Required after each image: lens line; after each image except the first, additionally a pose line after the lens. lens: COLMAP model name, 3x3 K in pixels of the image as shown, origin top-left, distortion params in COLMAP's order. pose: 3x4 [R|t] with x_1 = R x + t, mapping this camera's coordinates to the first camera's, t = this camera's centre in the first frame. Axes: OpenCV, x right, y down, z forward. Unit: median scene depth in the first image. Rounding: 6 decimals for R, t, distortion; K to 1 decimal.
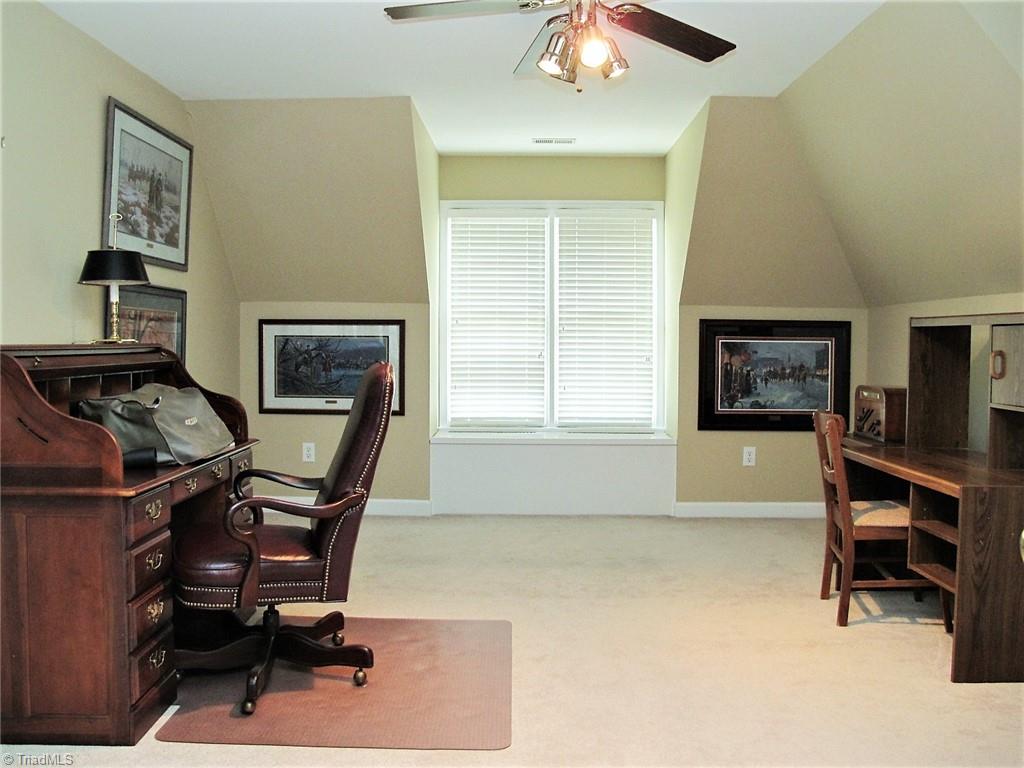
lens RADIAL K [[827.2, 0, 512.0], [0, 827.2, 384.0], [0, 0, 1]] dist [-0.003745, -0.001512]
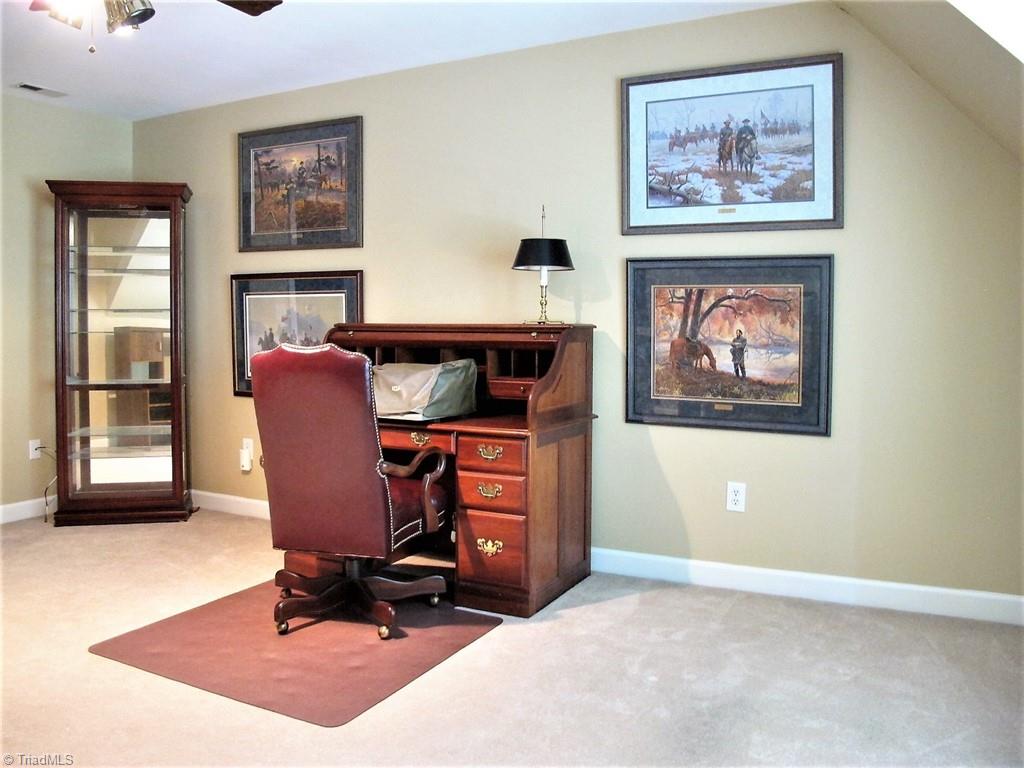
lens RADIAL K [[862.6, 0, 501.7], [0, 862.6, 348.1], [0, 0, 1]] dist [-0.153665, 0.122332]
pose [[-0.467120, 0.031612, -0.883629, 0.450741], [-0.047273, 0.997038, 0.060660, -0.068417], [0.882930, 0.070108, -0.464242, 1.214102]]
